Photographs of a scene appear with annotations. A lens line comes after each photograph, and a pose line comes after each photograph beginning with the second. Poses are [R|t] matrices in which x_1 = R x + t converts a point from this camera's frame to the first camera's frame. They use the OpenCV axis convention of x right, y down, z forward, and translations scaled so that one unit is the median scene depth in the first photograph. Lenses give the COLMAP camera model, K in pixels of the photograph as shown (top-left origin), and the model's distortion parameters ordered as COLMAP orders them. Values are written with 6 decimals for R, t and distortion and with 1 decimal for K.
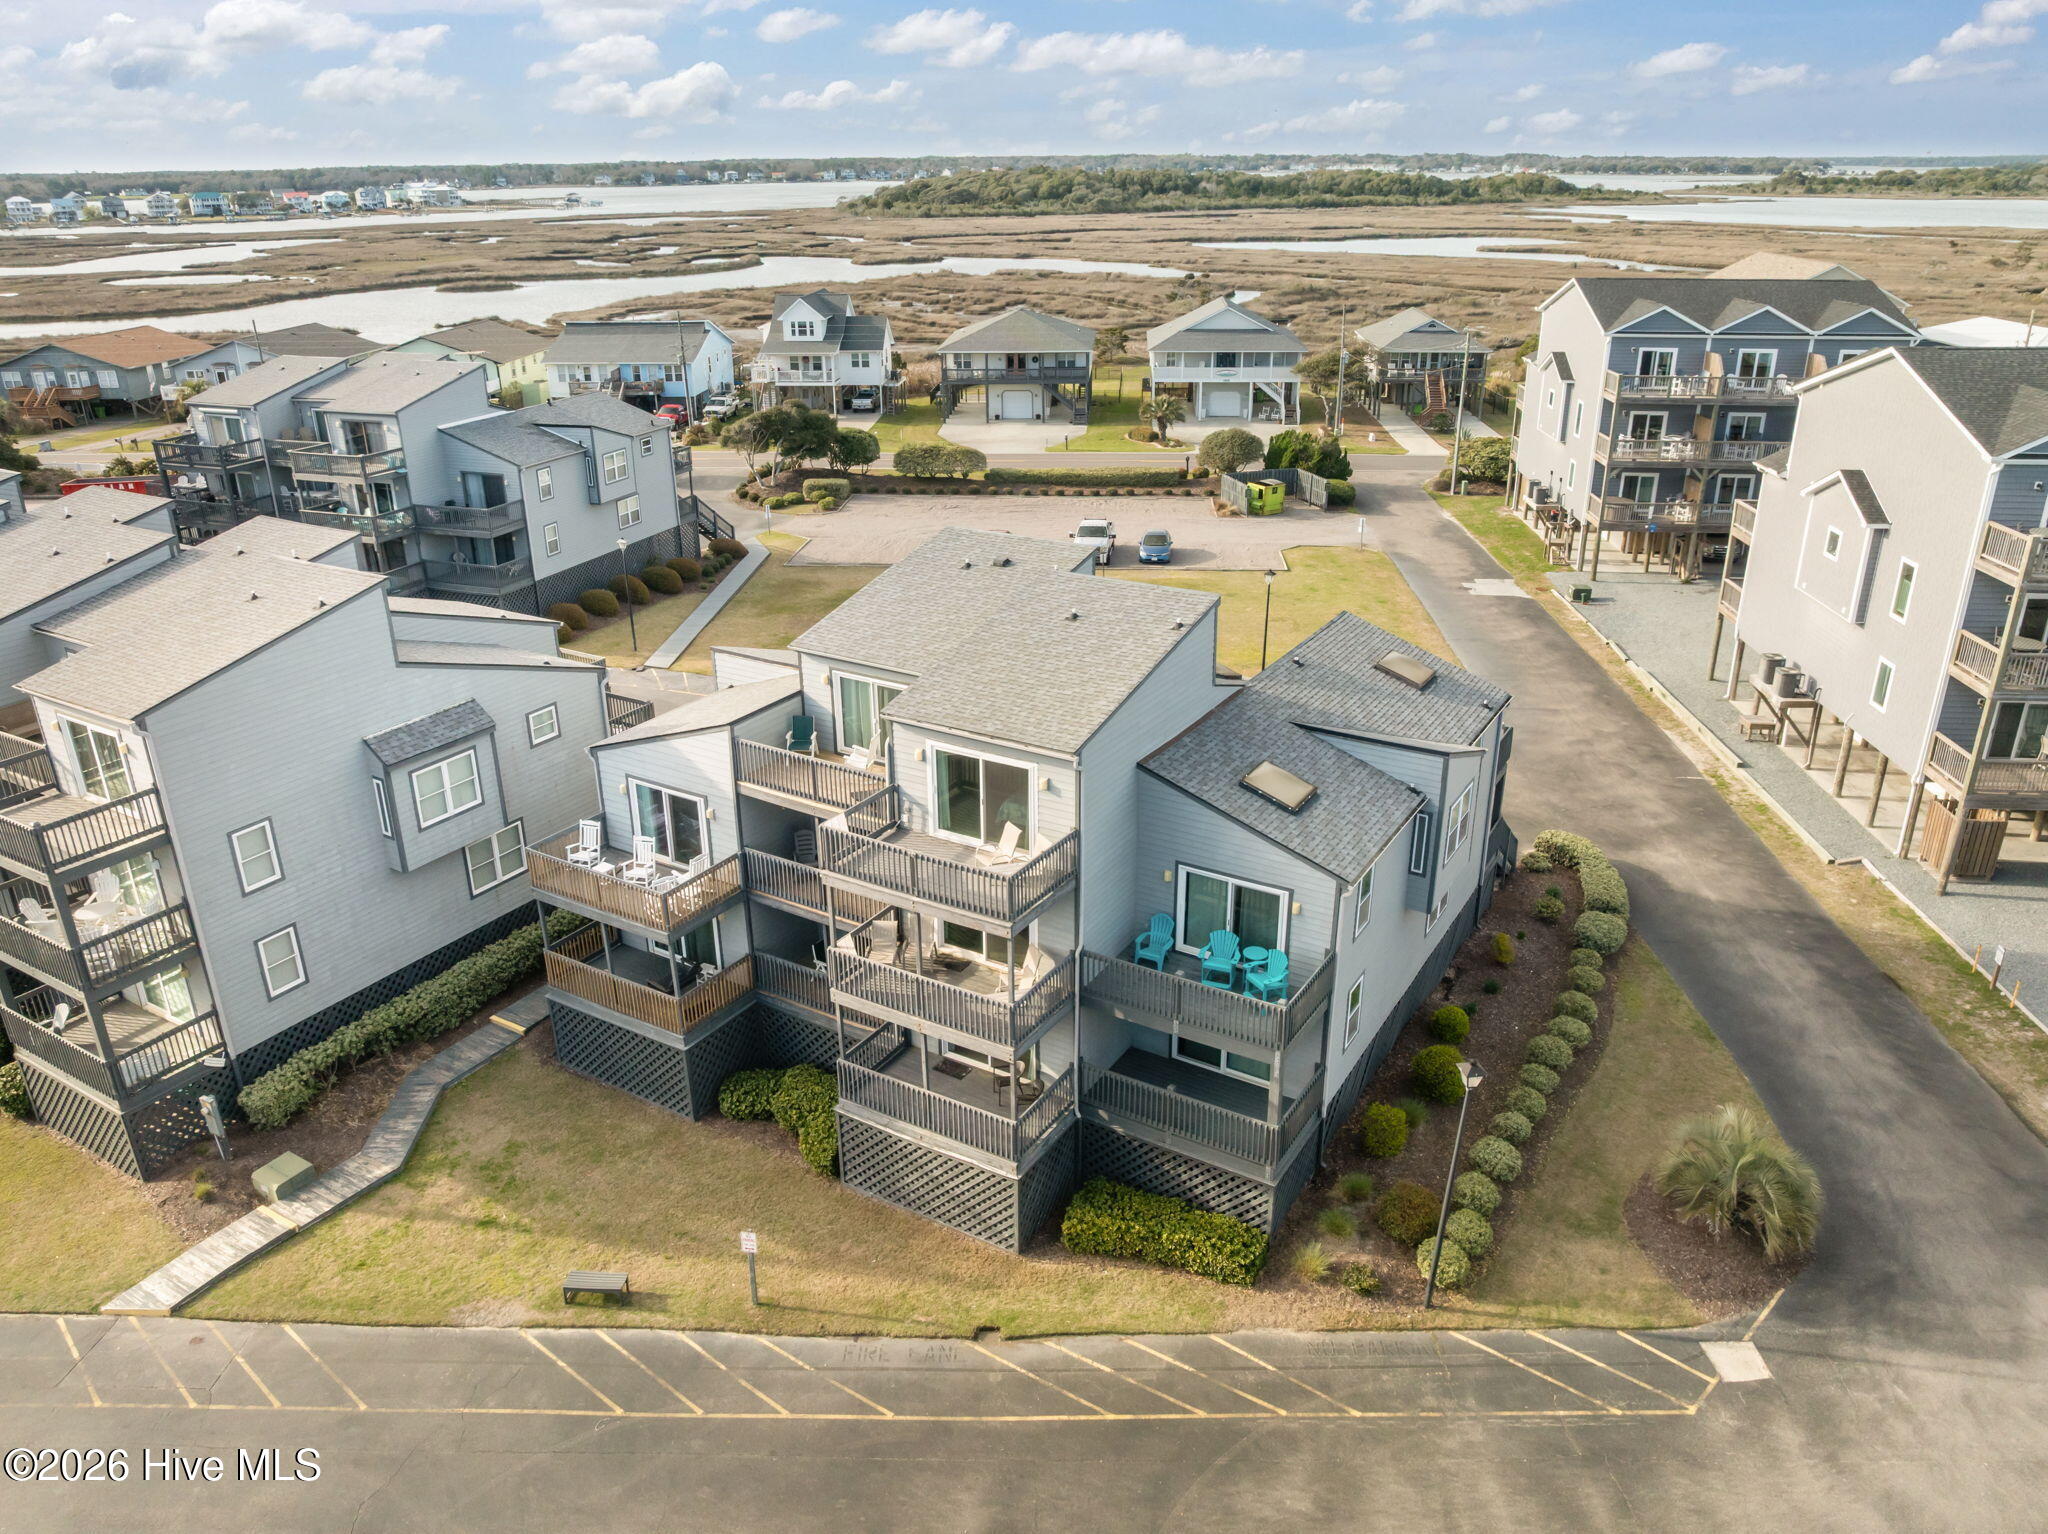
lens RADIAL K [[1469.4, 0, 1060.3], [0, 1469.4, 755.4], [0, 0, 1]] dist [-0.050456, 0.019859]
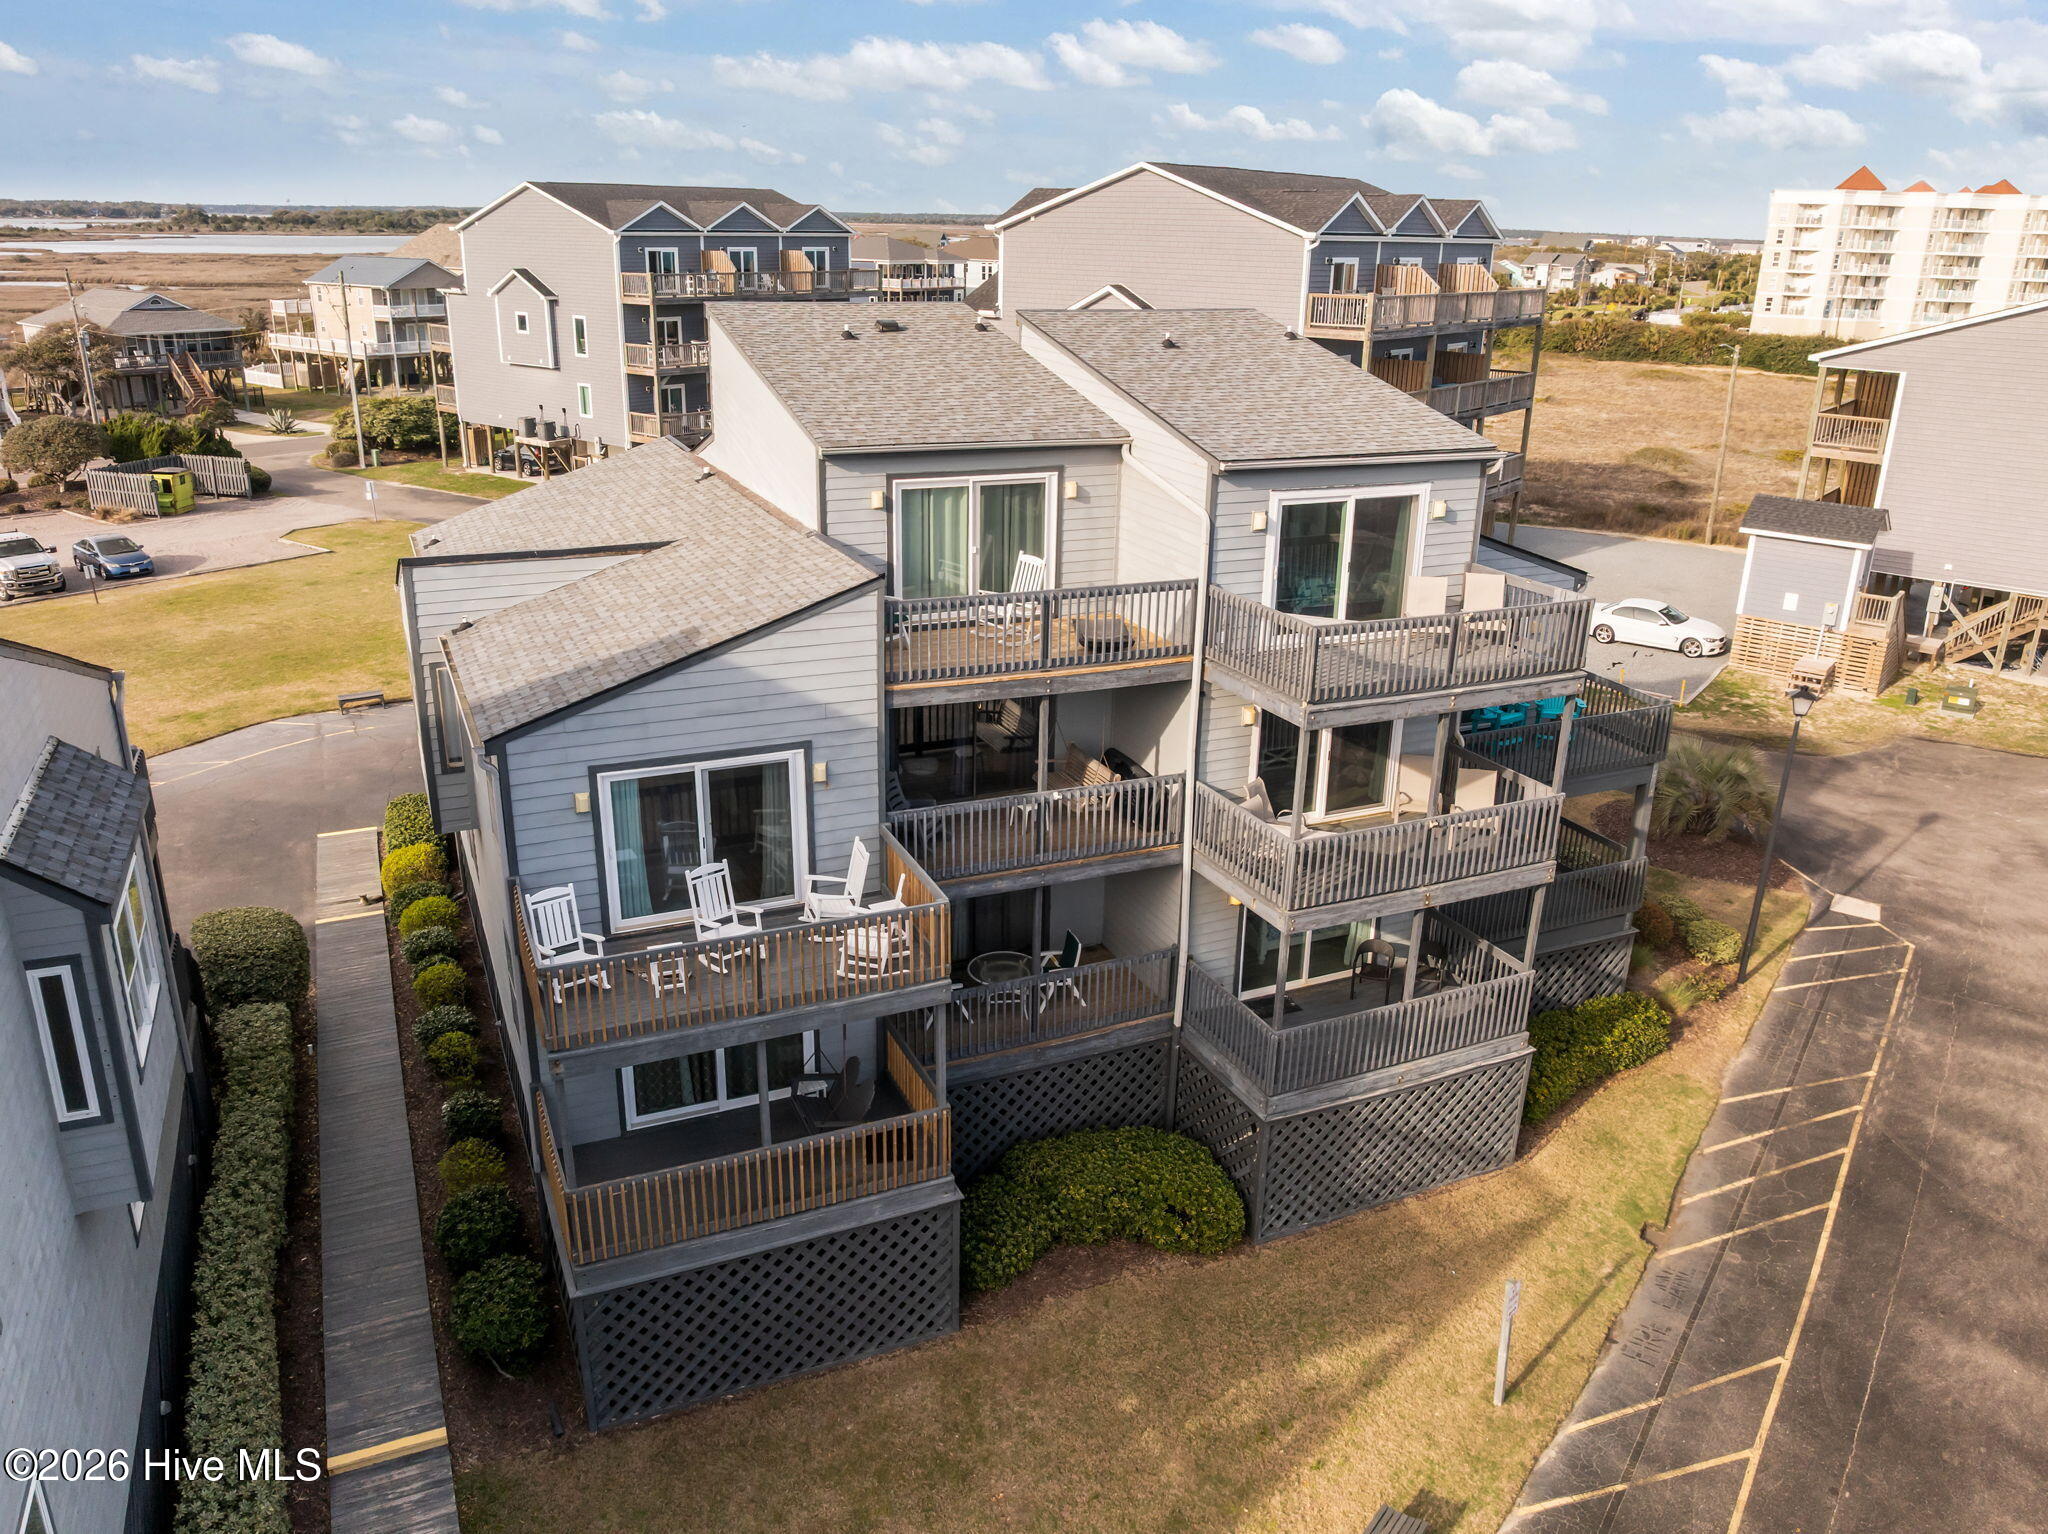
lens RADIAL K [[1469.4, 0, 1058.1], [0, 1469.4, 757.2], [0, 0, 1]] dist [-0.050456, 0.019859]
pose [[0.574324, -0.265378, 0.774420, -0.555921], [0.285632, 0.951507, 0.114233, -0.000896], [-0.767181, 0.155592, 0.622274, 0.567404]]
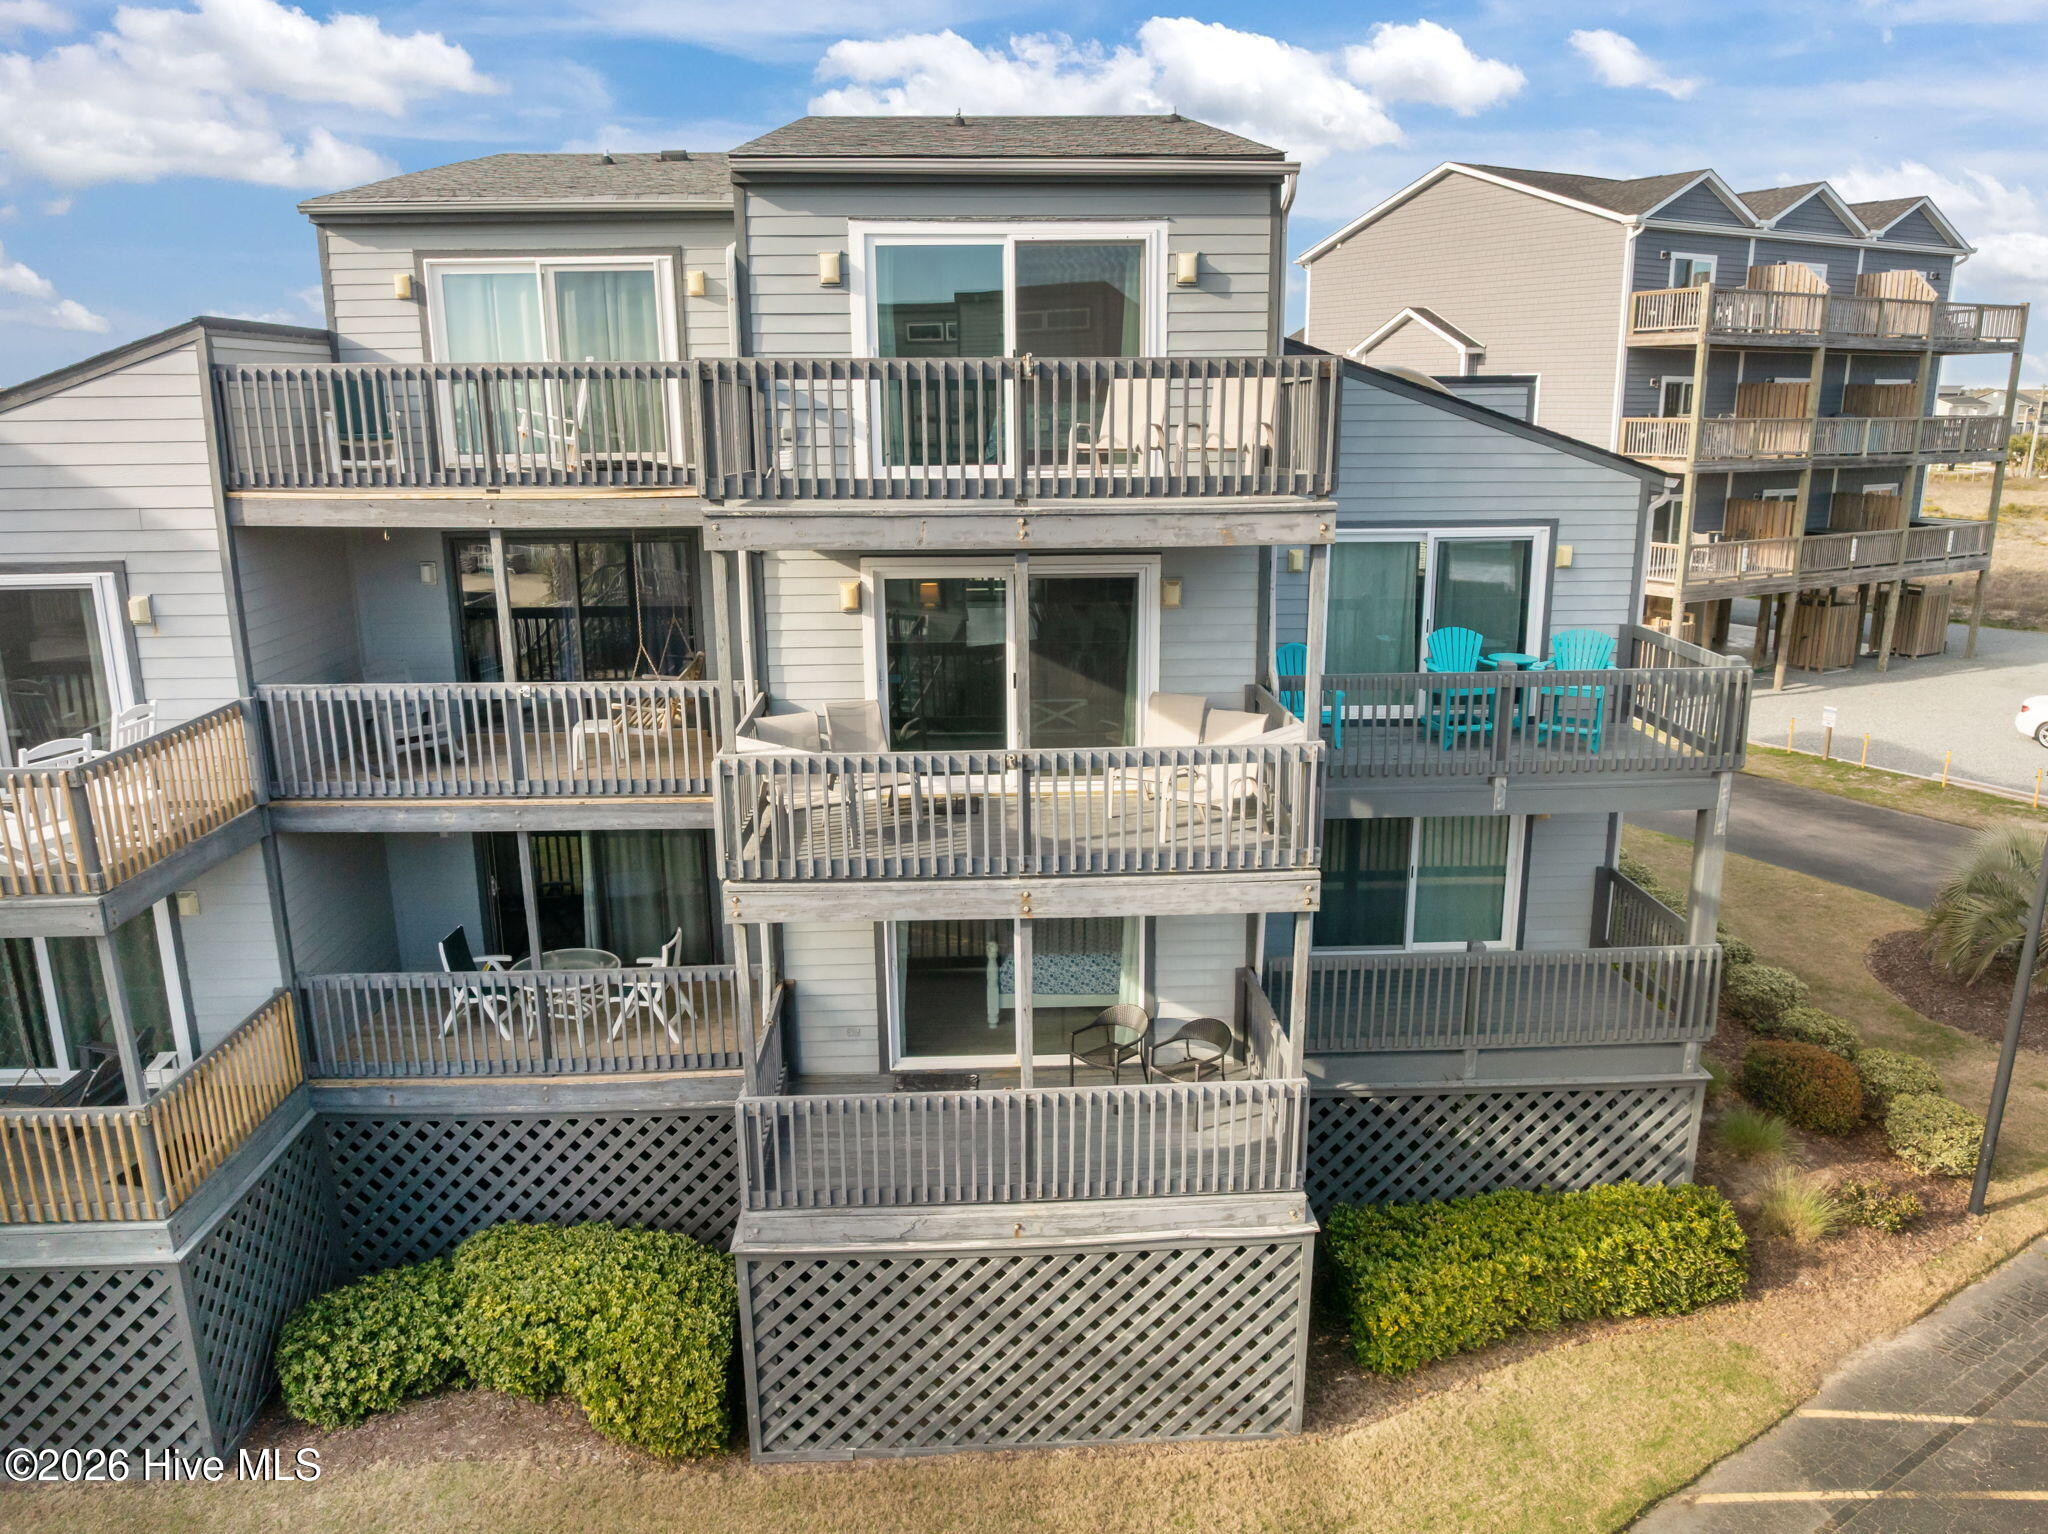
lens RADIAL K [[1469.4, 0, 1036.7], [0, 1469.4, 759.9], [0, 0, 1]] dist [-0.050456, 0.019859]
pose [[0.837360, -0.138236, 0.528885, -0.231173], [0.212082, 0.973870, -0.081237, 0.144986], [-0.503835, 0.180191, 0.844797, 0.545093]]
